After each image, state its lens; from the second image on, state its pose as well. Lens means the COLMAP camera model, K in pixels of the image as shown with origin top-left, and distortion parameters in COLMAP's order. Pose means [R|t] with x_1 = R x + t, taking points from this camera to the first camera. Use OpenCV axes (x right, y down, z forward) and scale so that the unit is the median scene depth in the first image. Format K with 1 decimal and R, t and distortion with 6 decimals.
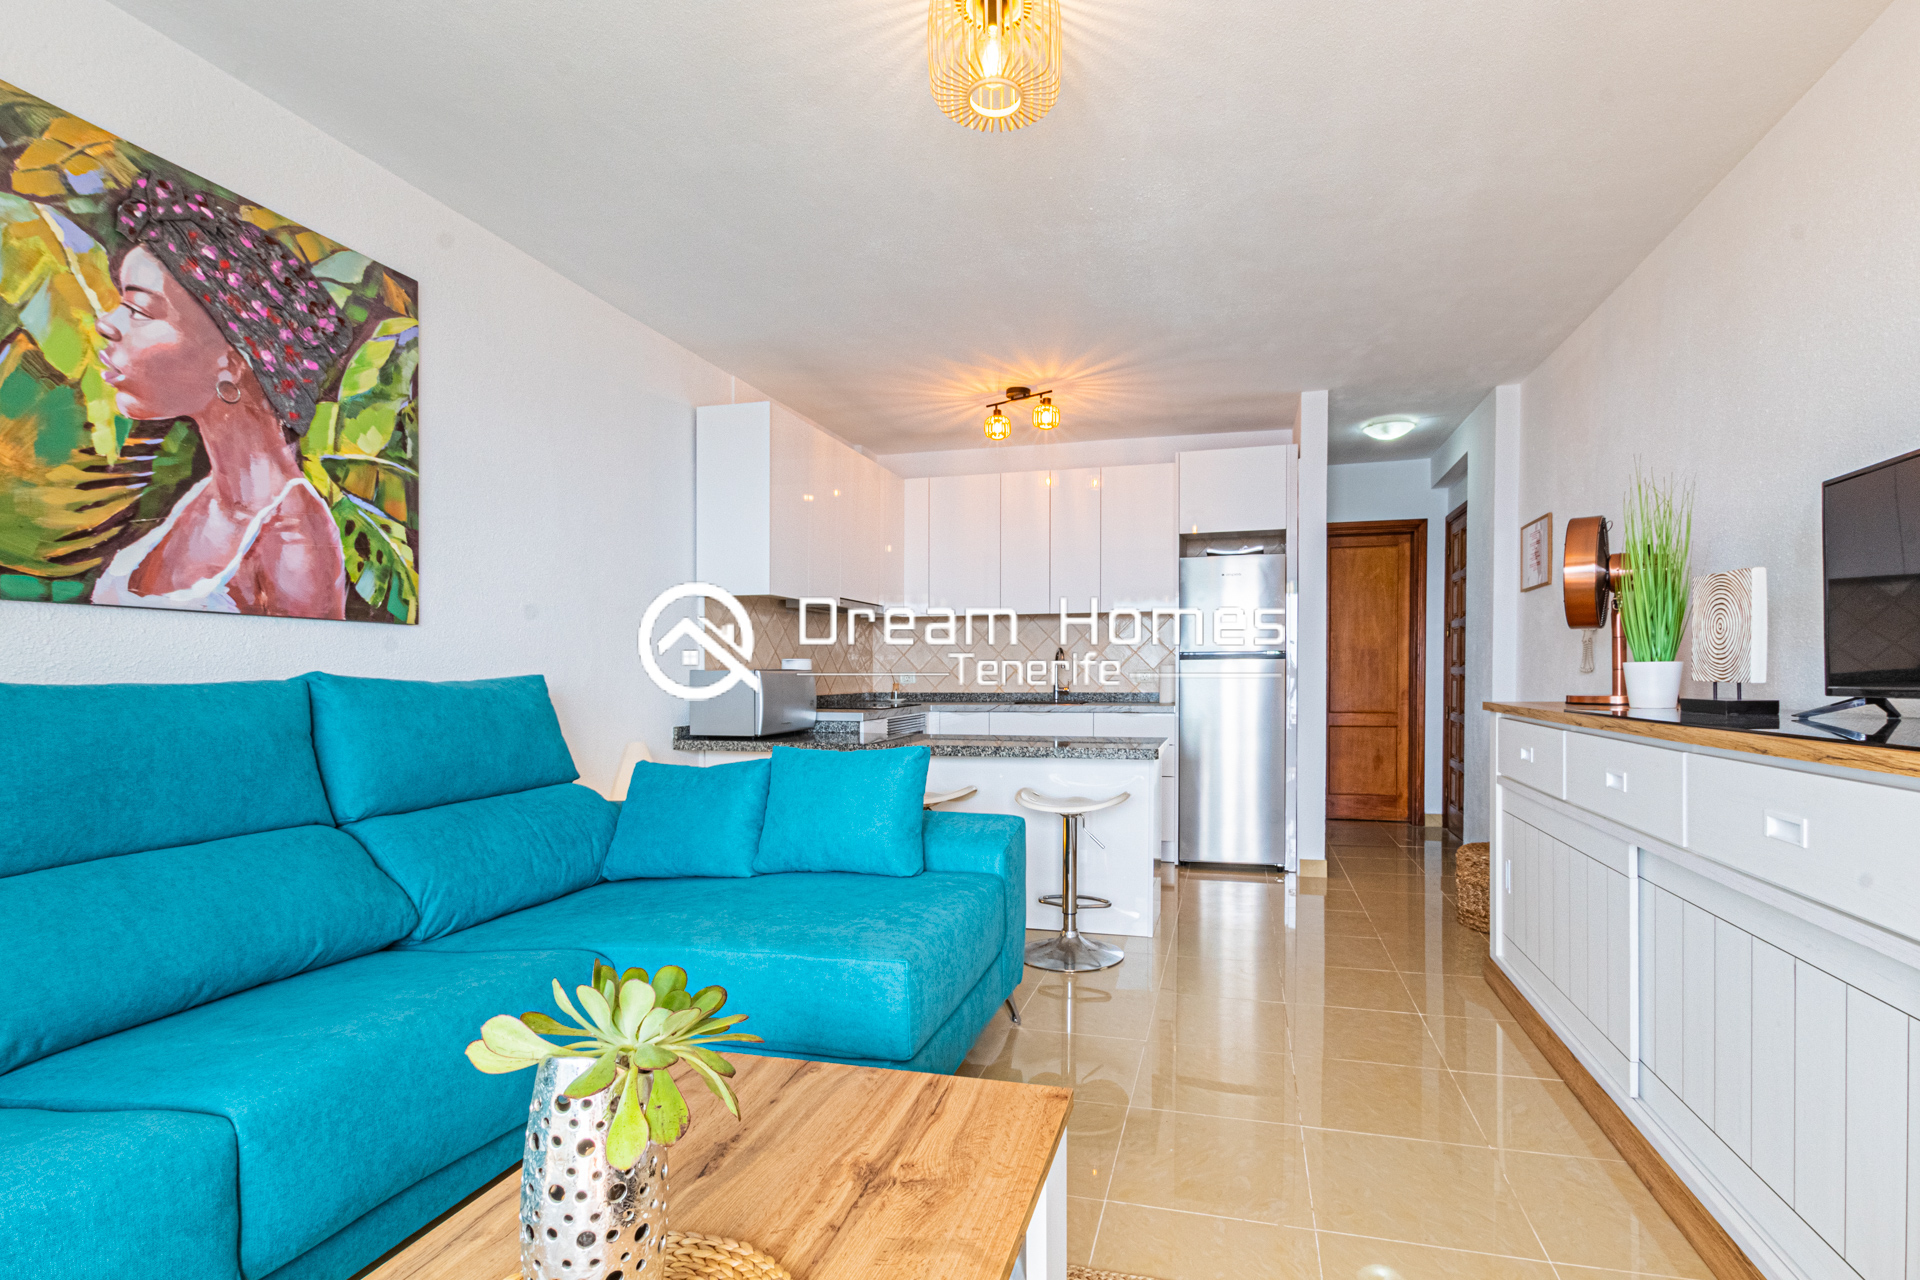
lens RADIAL K [[873.7, 0, 1002.2], [0, 873.7, 685.3], [0, 0, 1]] dist [0.006583, -0.002269]
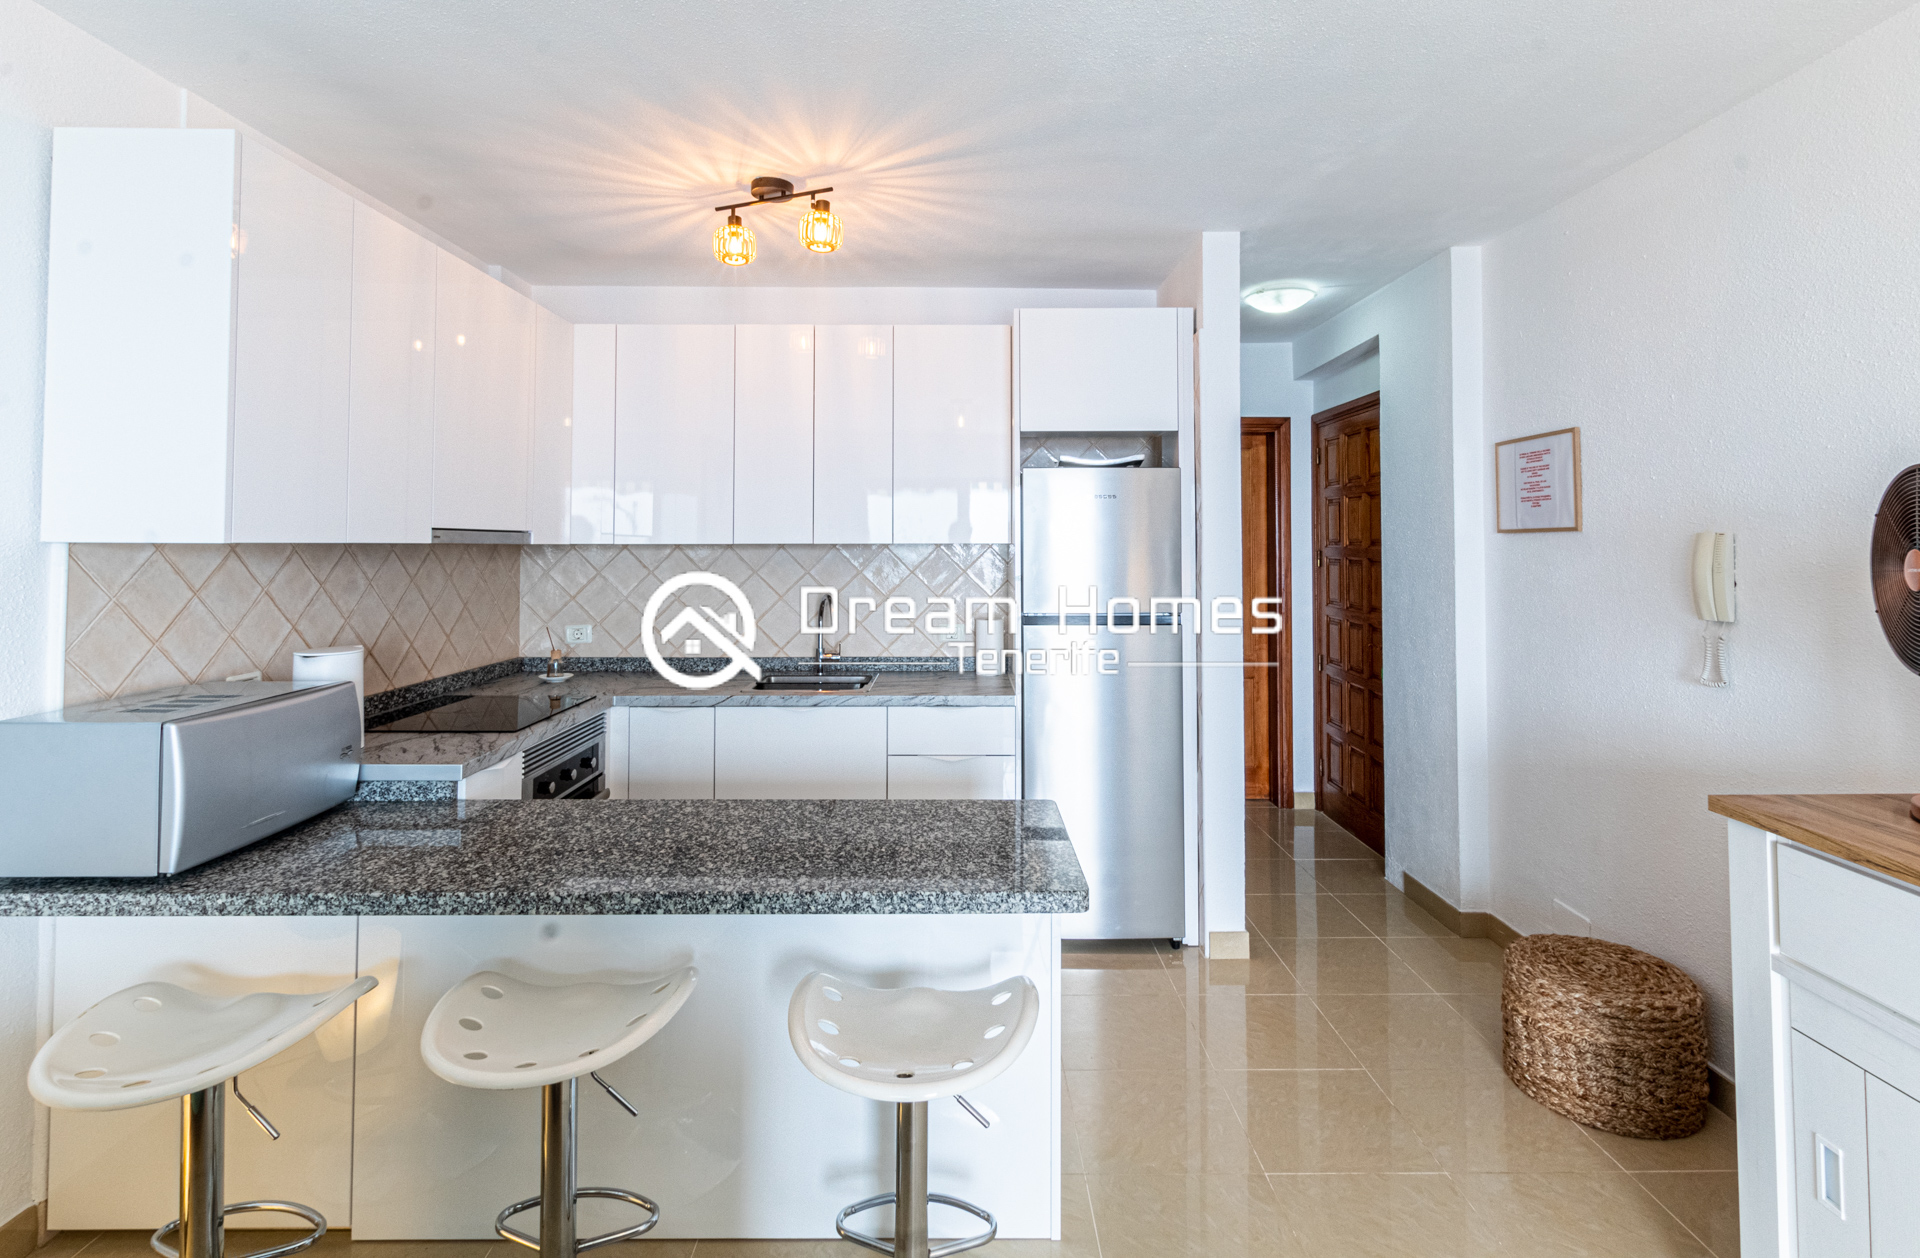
lens RADIAL K [[914.8, 0, 970.2], [0, 914.8, 521.0], [0, 0, 1]] dist [0.006041, 0.000023]
pose [[0.963754, 0.008097, 0.266670, -0.032585], [0.003939, 0.998999, -0.044569, -0.159534], [-0.266763, 0.044005, 0.962757, 0.743952]]
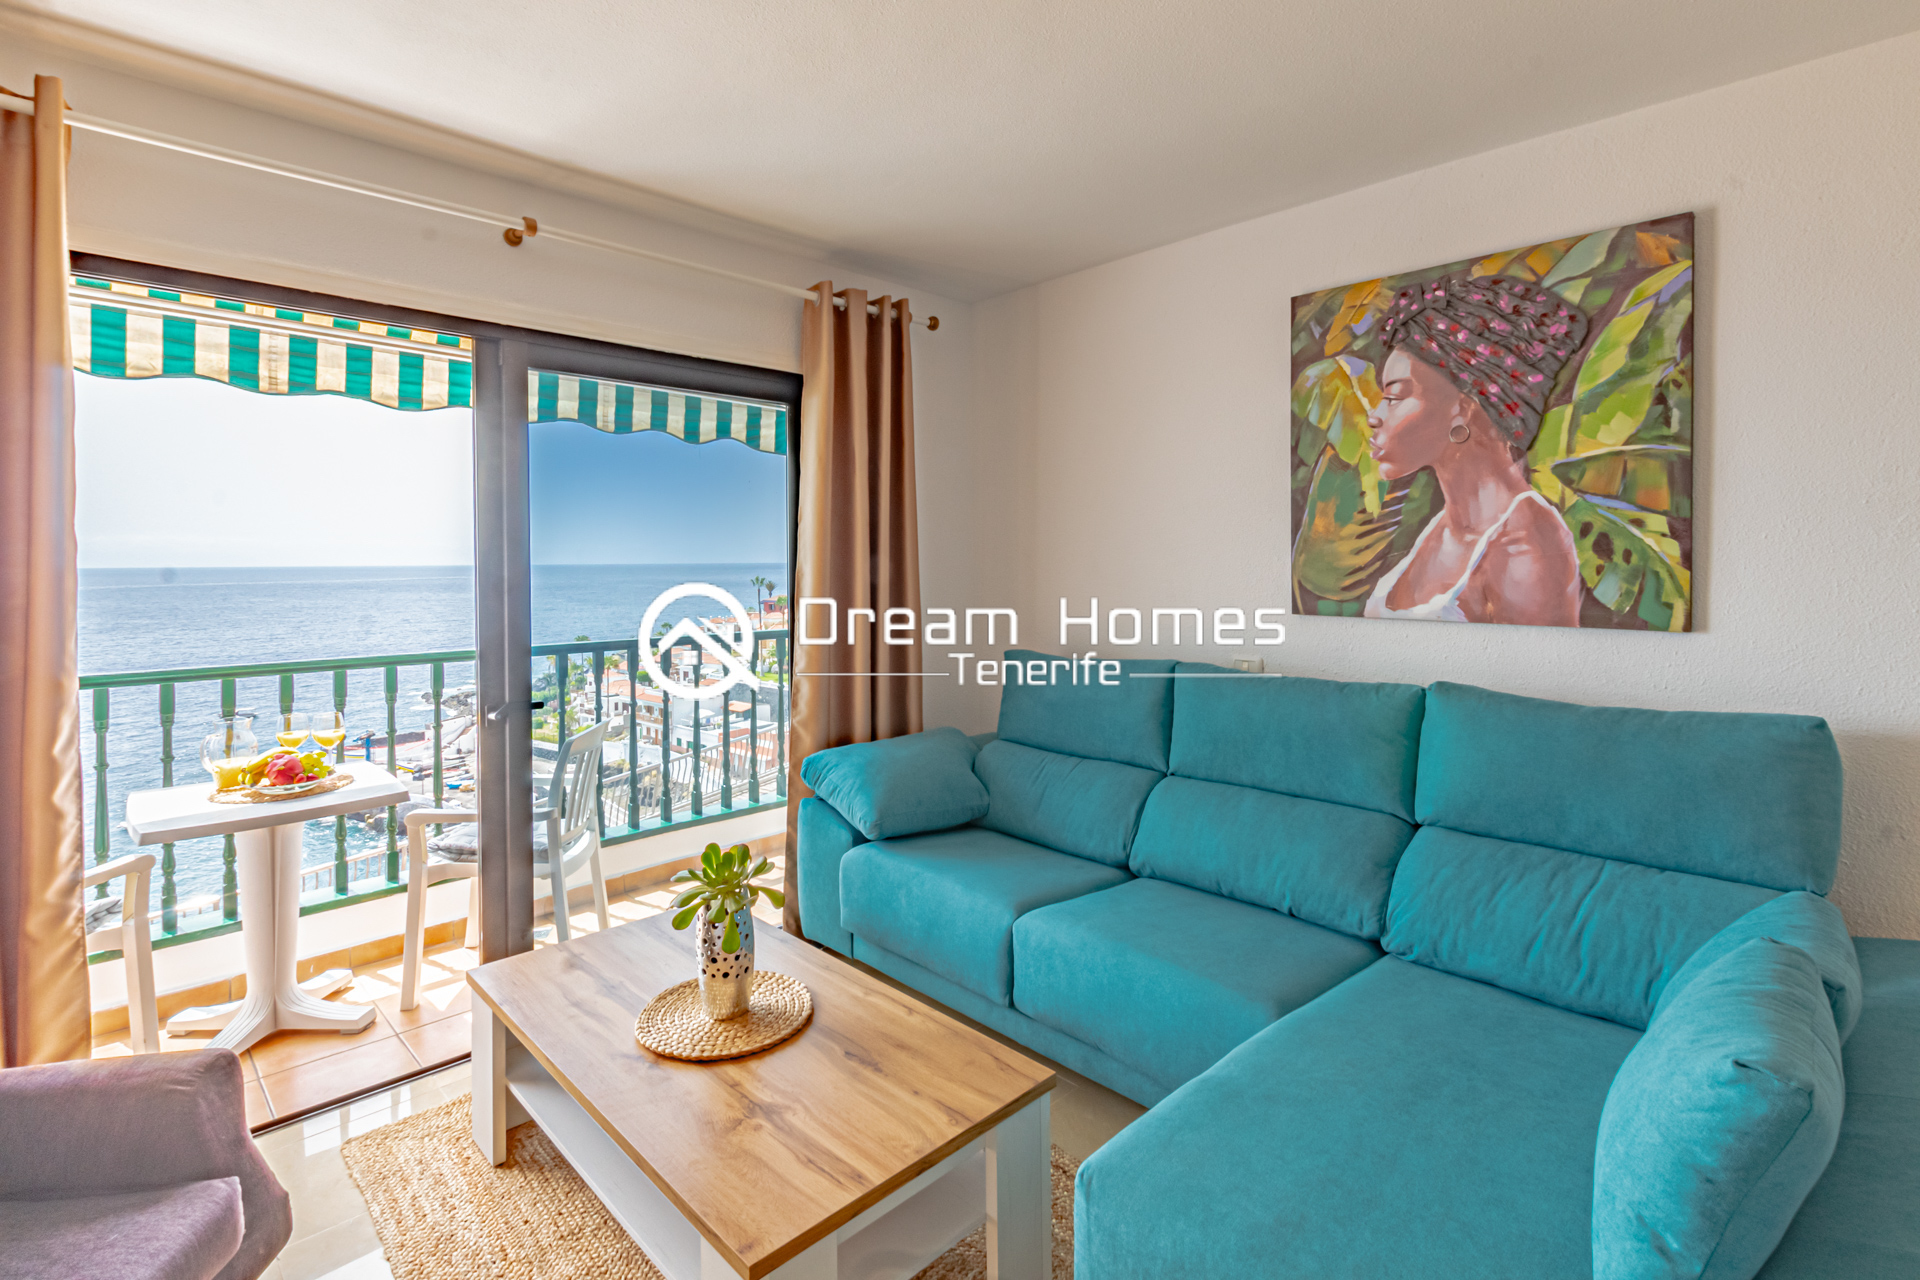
lens RADIAL K [[907.7, 0, 1003.8], [0, 907.7, 572.7], [0, 0, 1]] dist [0.003147, -0.000100]
pose [[-0.489253, 0.009484, -0.872090, 0.431759], [-0.016239, 0.999668, 0.019981, -0.149644], [0.871991, 0.023937, -0.488937, 0.974409]]
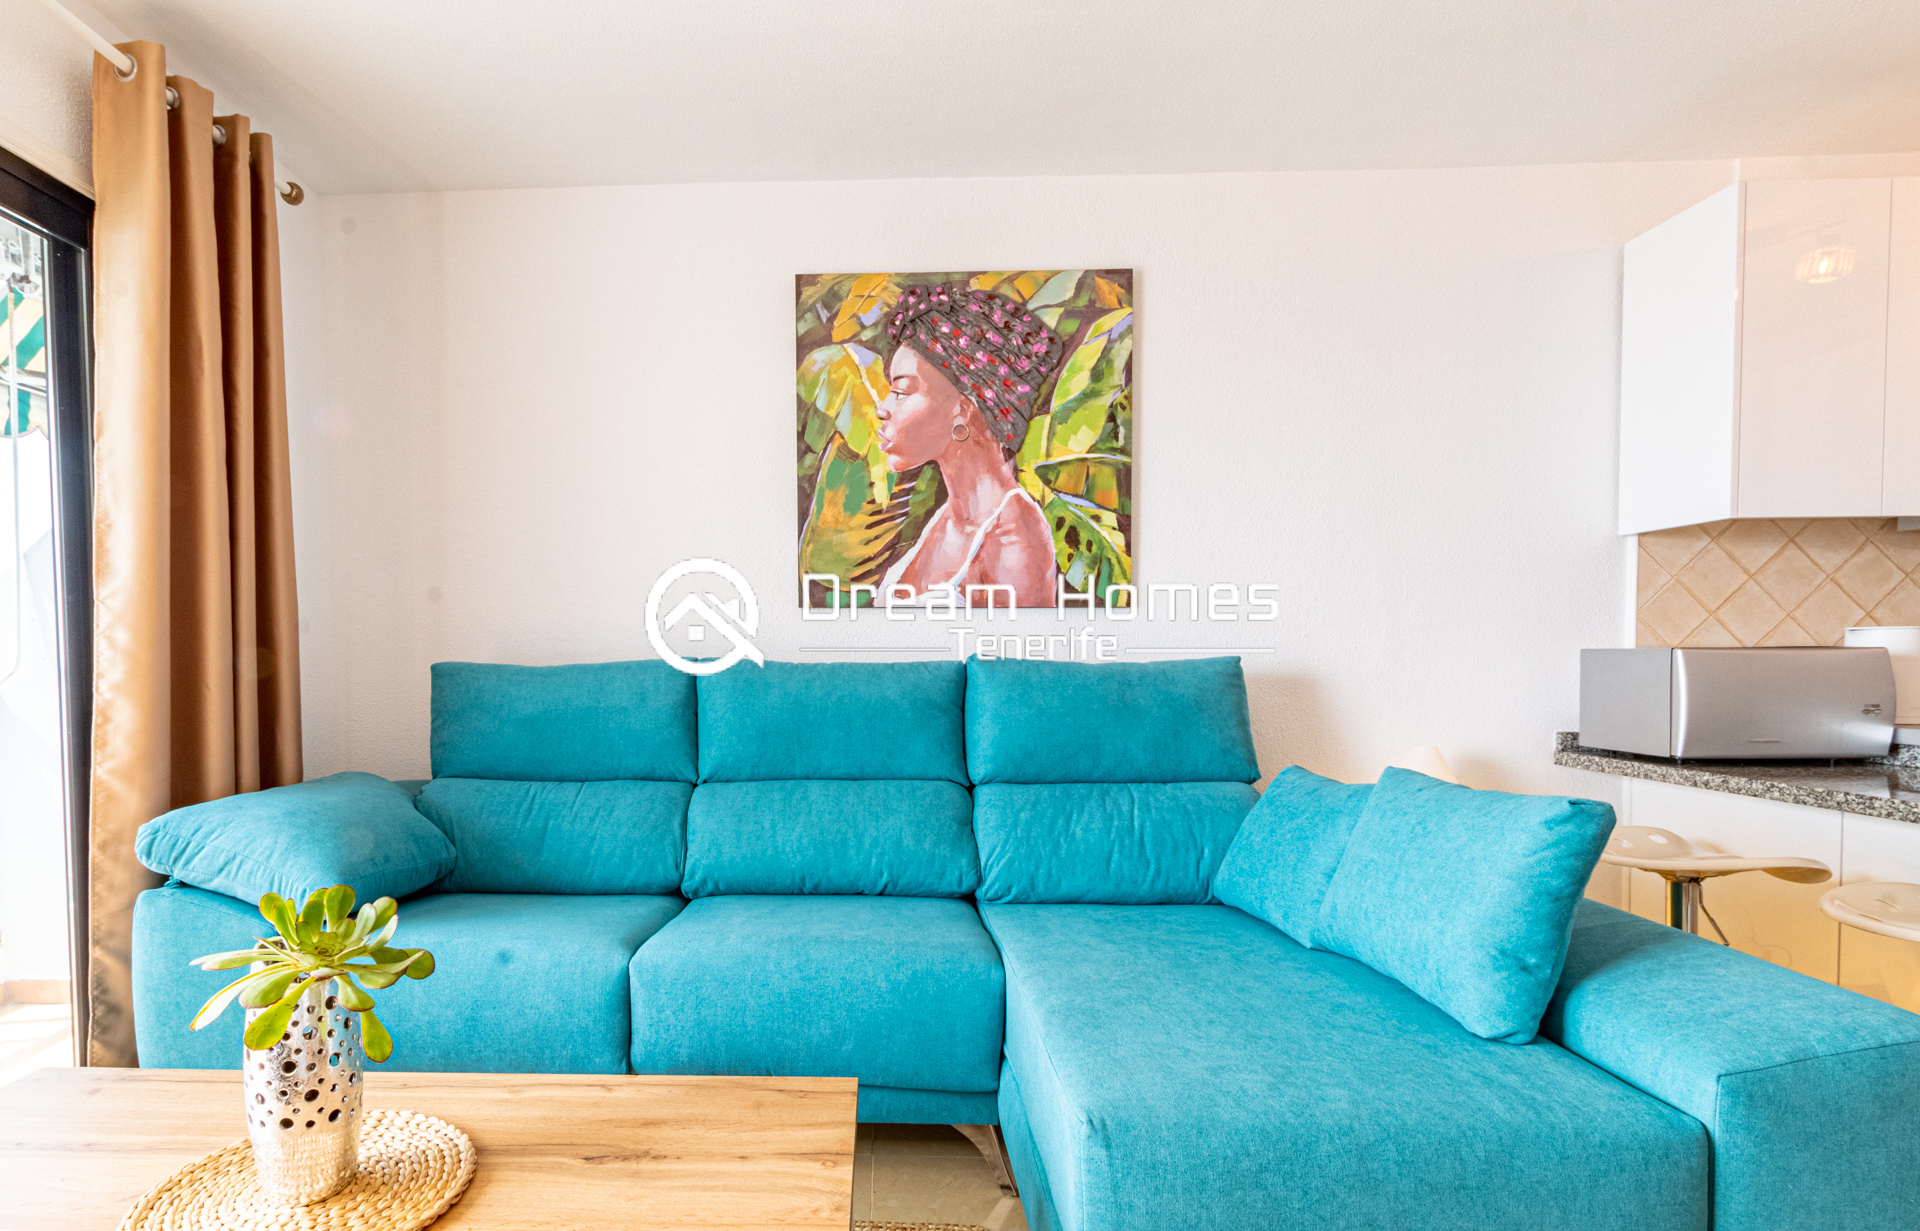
lens RADIAL K [[919.9, 0, 855.8], [0, 919.9, 678.7], [0, 0, 1]] dist [0.004406, -0.001691]
pose [[0.219499, 0.025981, -0.975267, 0.356321], [-0.011475, 0.999645, 0.024047, -0.008687], [0.975545, 0.005913, 0.219720, 0.513860]]
